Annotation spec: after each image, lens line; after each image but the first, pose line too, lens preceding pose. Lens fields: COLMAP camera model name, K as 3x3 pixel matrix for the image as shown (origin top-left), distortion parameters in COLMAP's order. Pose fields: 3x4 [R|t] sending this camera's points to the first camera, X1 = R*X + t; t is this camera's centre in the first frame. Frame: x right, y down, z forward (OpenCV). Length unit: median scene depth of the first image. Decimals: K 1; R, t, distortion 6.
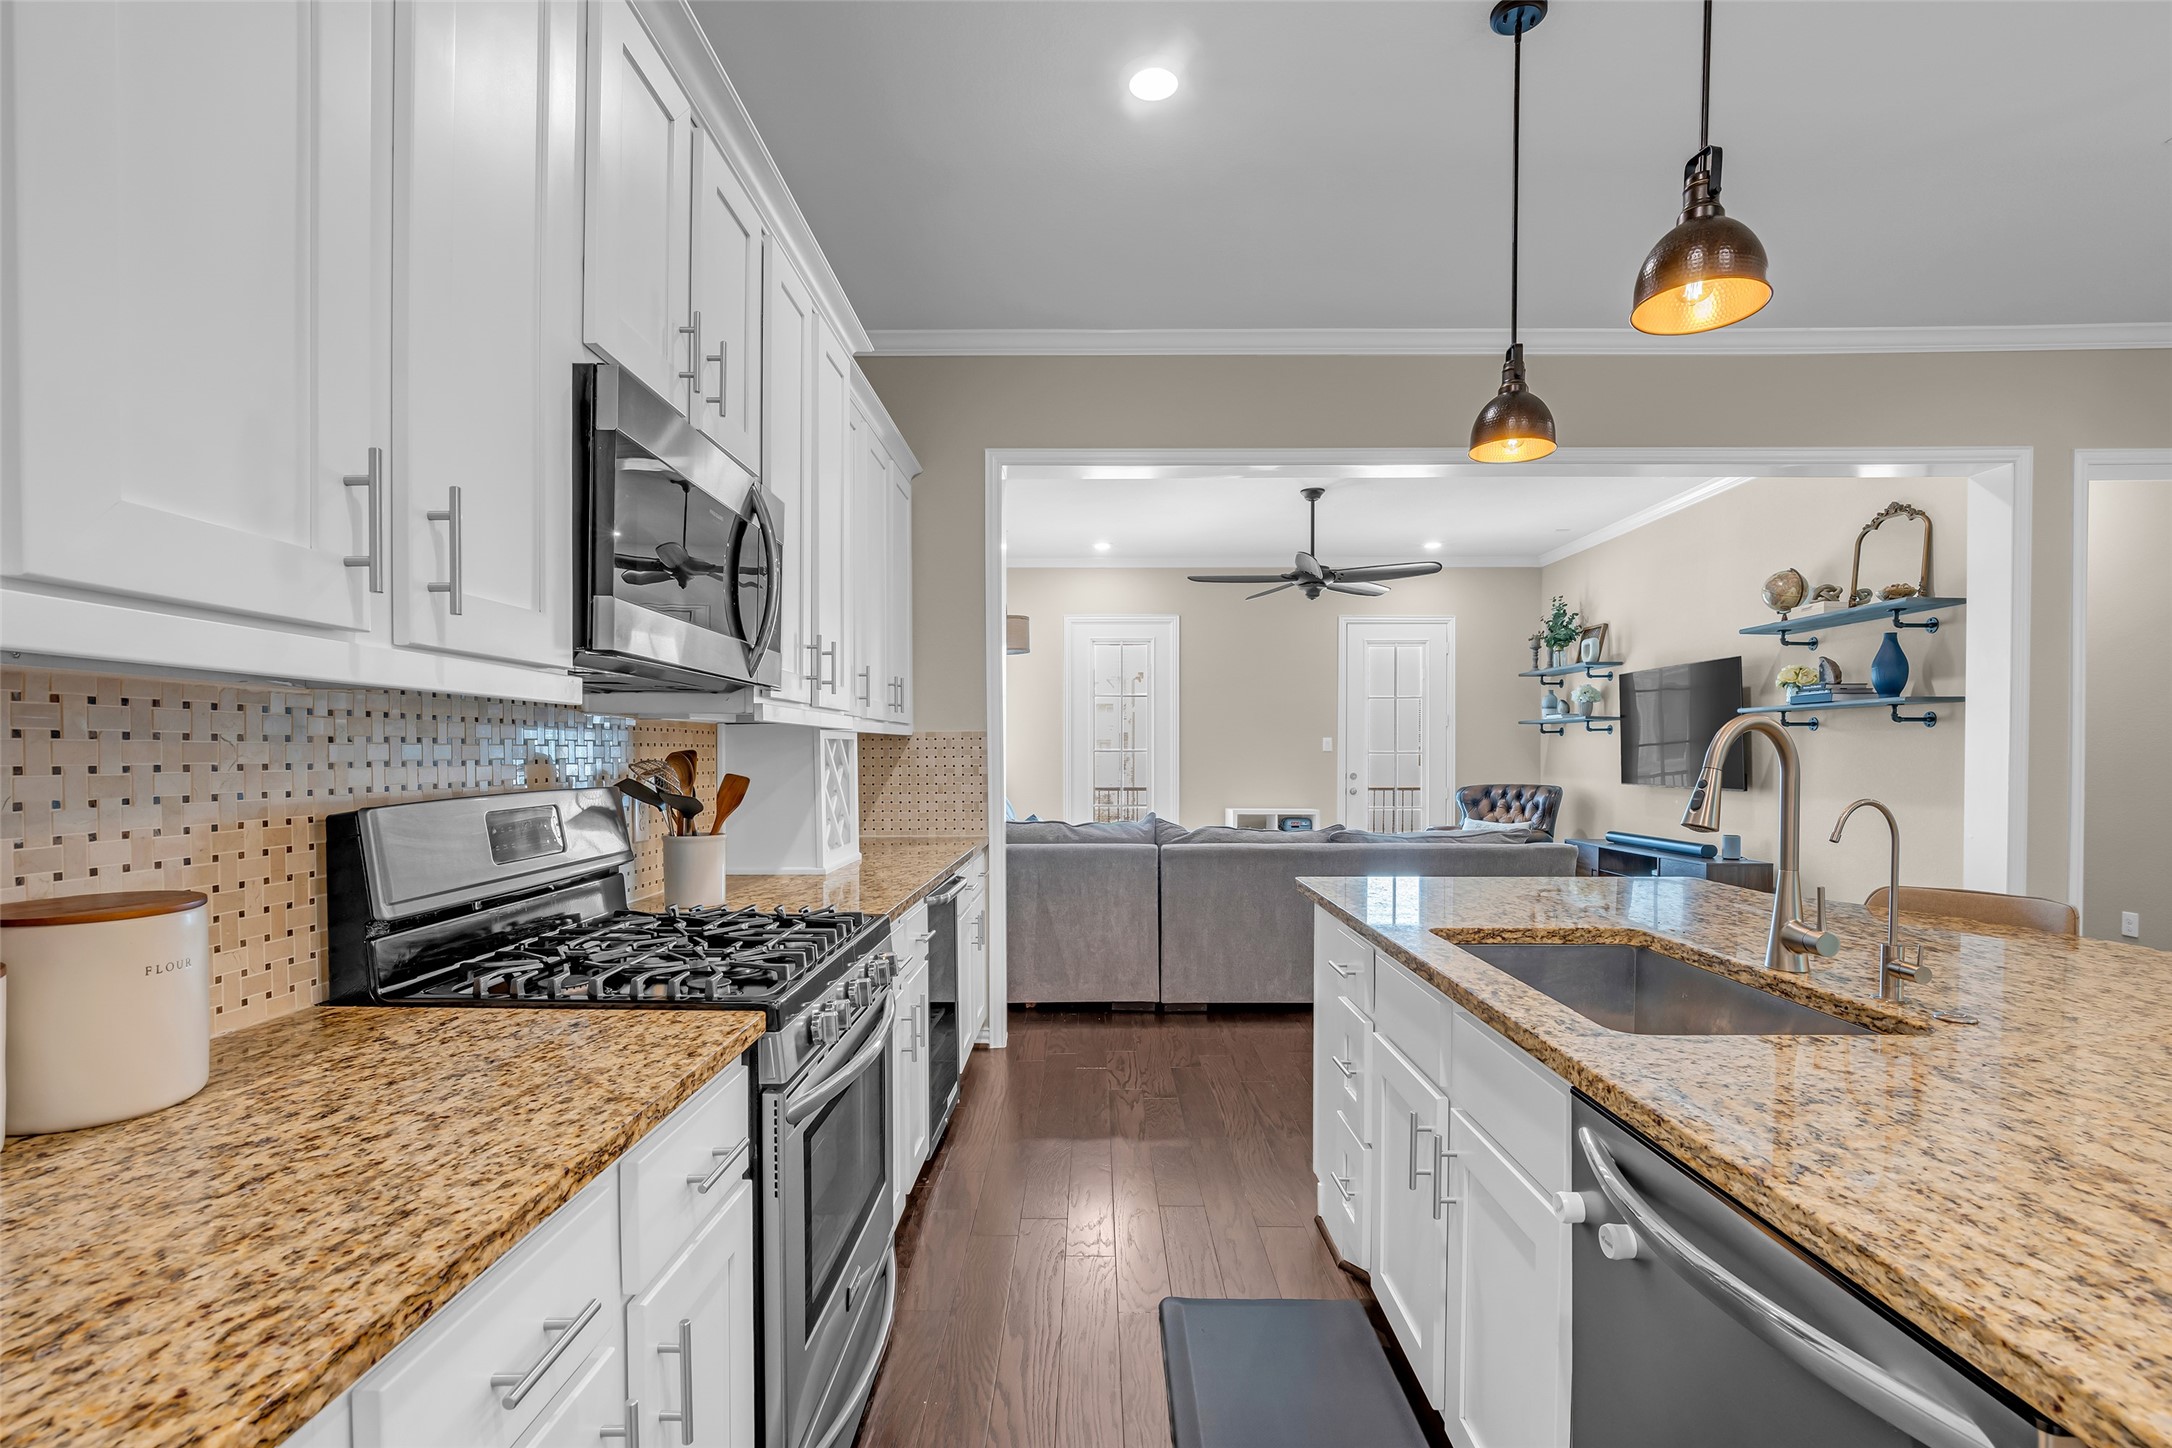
lens RADIAL K [[1010.9, 0, 1092.3], [0, 1010.9, 766.5], [0, 0, 1]] dist [-0.020041, 0.003791]
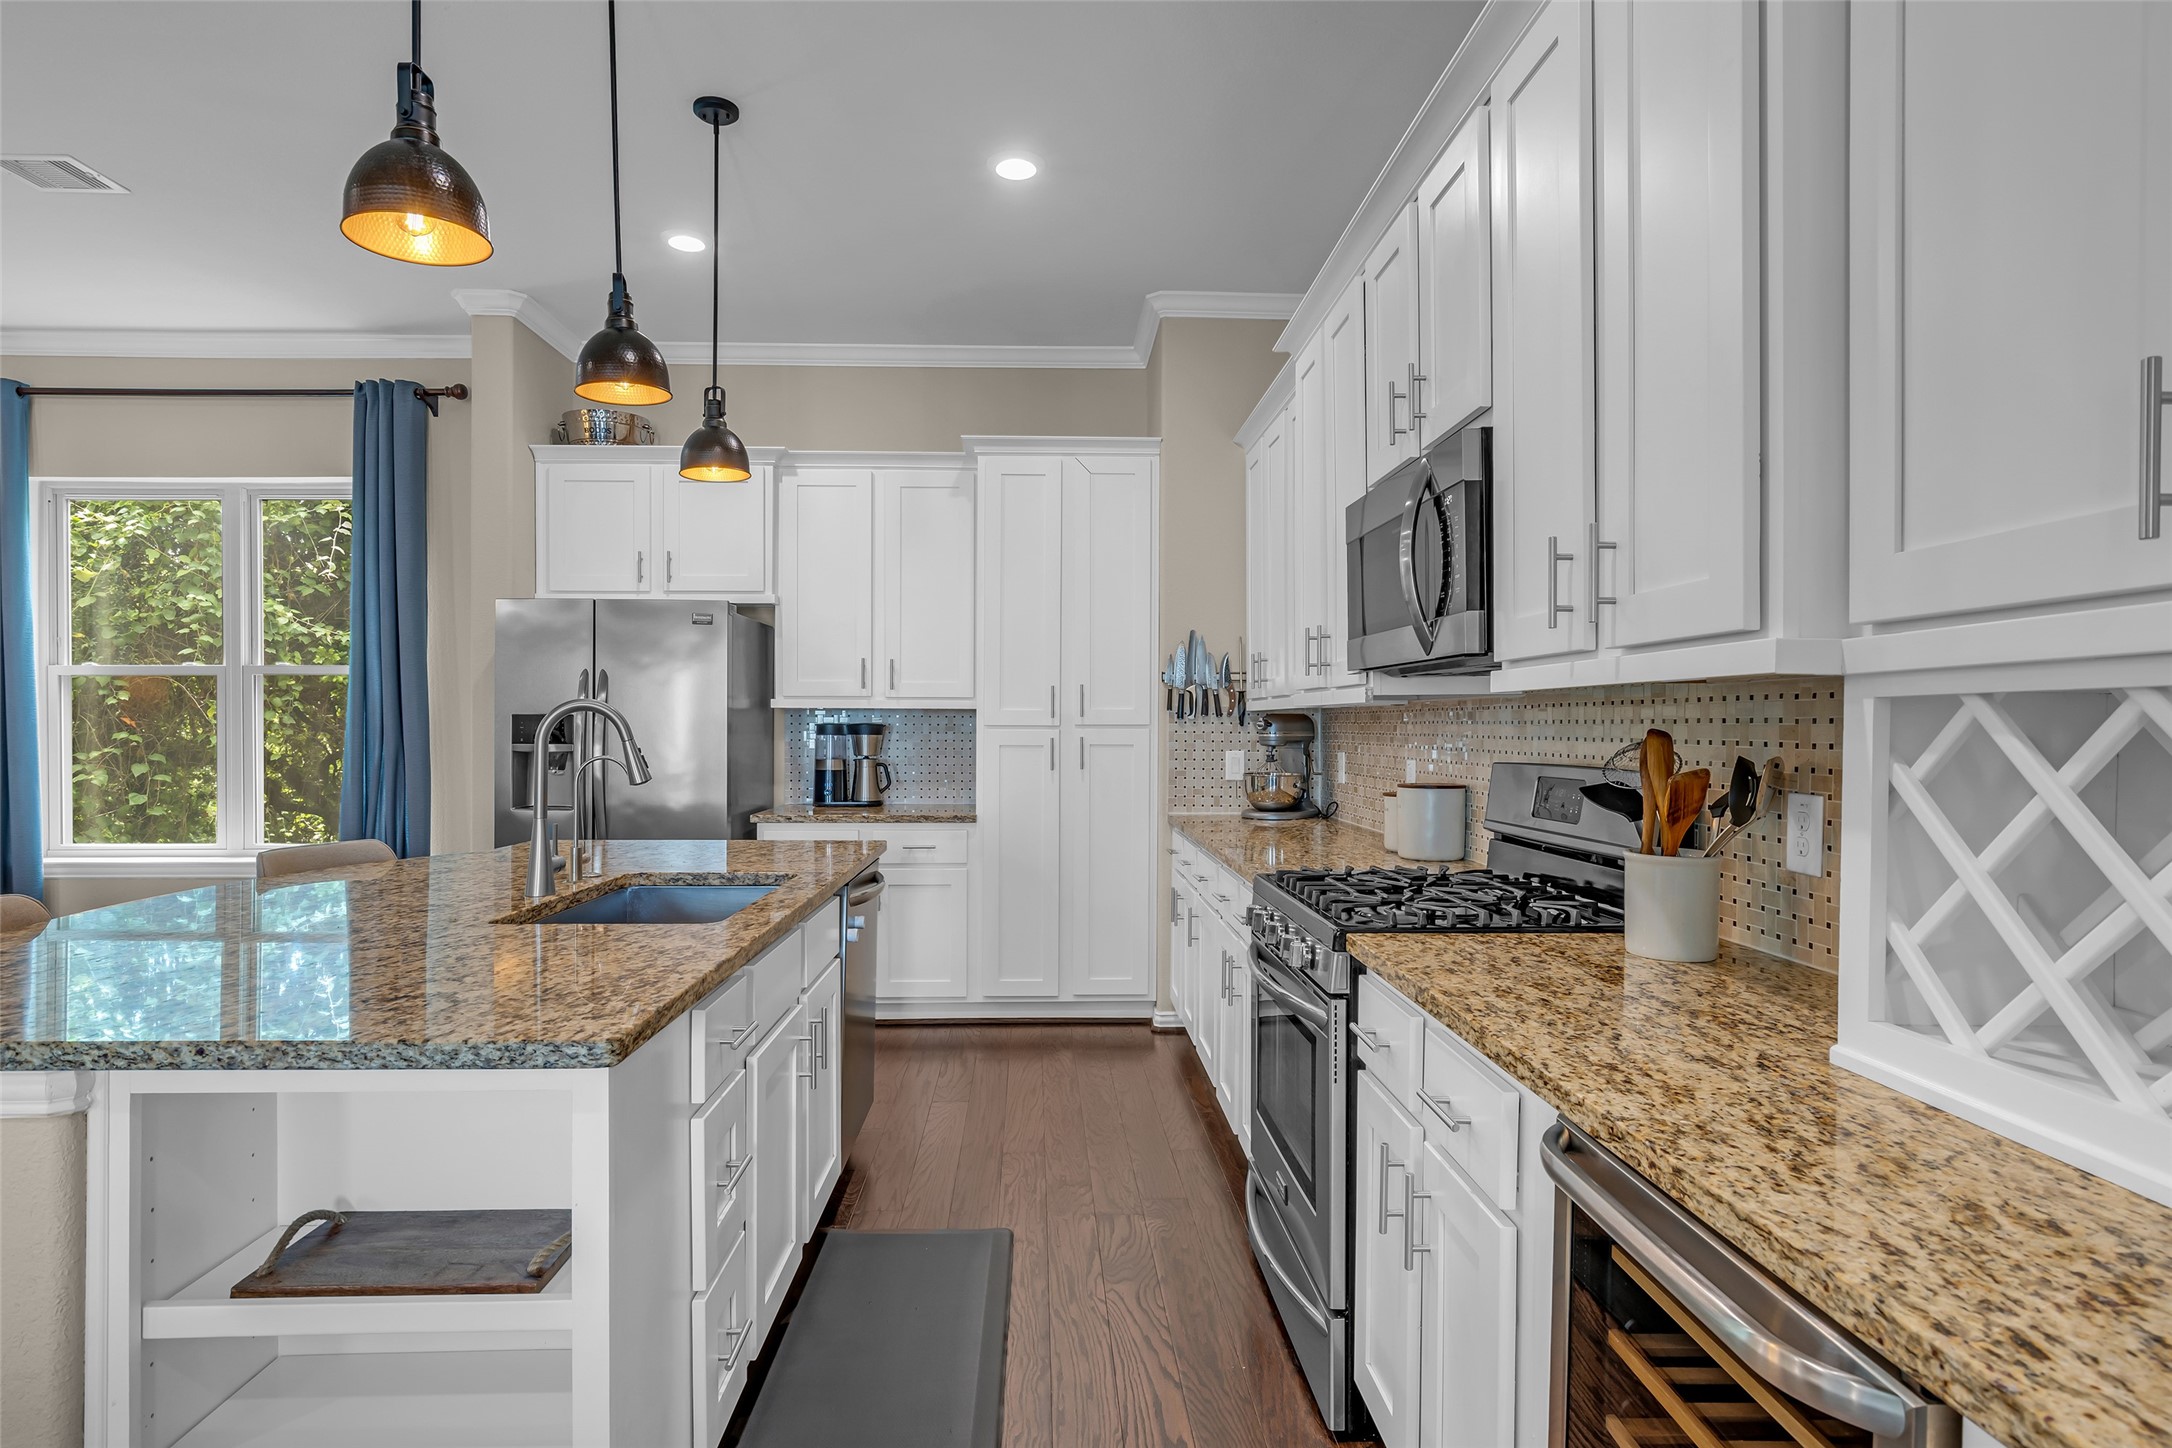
lens RADIAL K [[1141.3, 0, 1076.7], [0, 1141.3, 728.9], [0, 0, 1]] dist [-0.006106, 0.000179]
pose [[-0.999392, -0.004924, -0.034517, 0.007132], [-0.005530, 0.999832, 0.017487, -0.007929], [0.034425, 0.017668, -0.999251, 0.502024]]
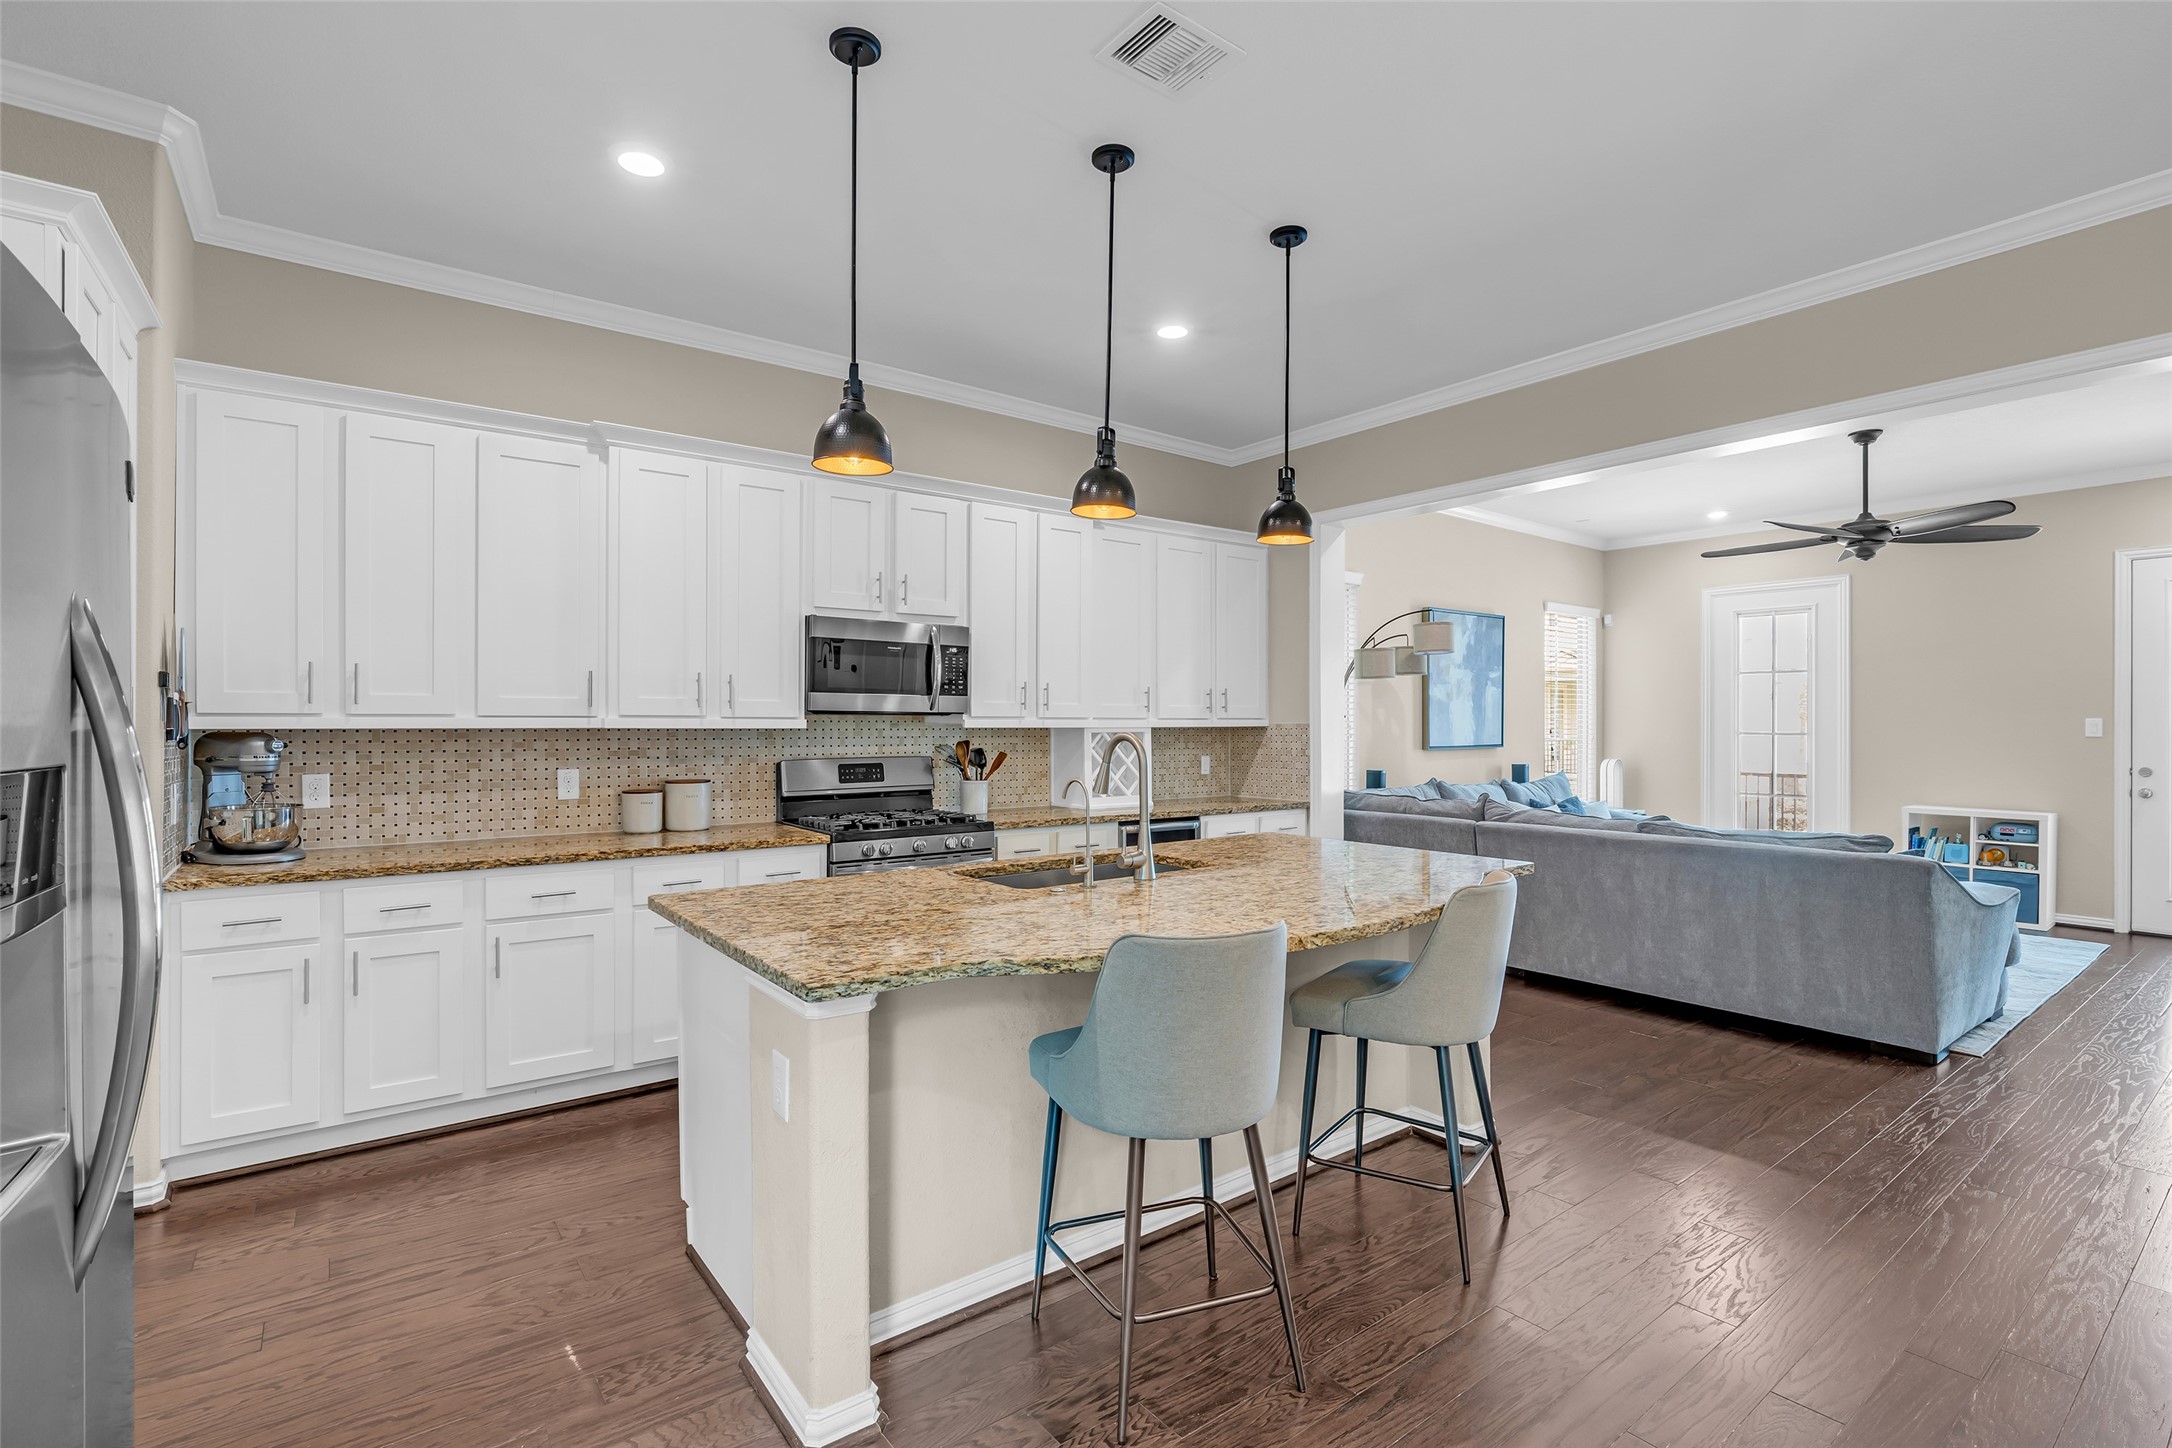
lens RADIAL K [[992.7, 0, 1074.0], [0, 992.7, 720.8], [0, 0, 1]] dist [-0.021991, 0.005606]
pose [[0.594512, 0.001819, -0.804084, 0.398712], [-0.013573, 0.999878, -0.007773, -0.012284], [0.803972, 0.015535, 0.594464, -0.020440]]
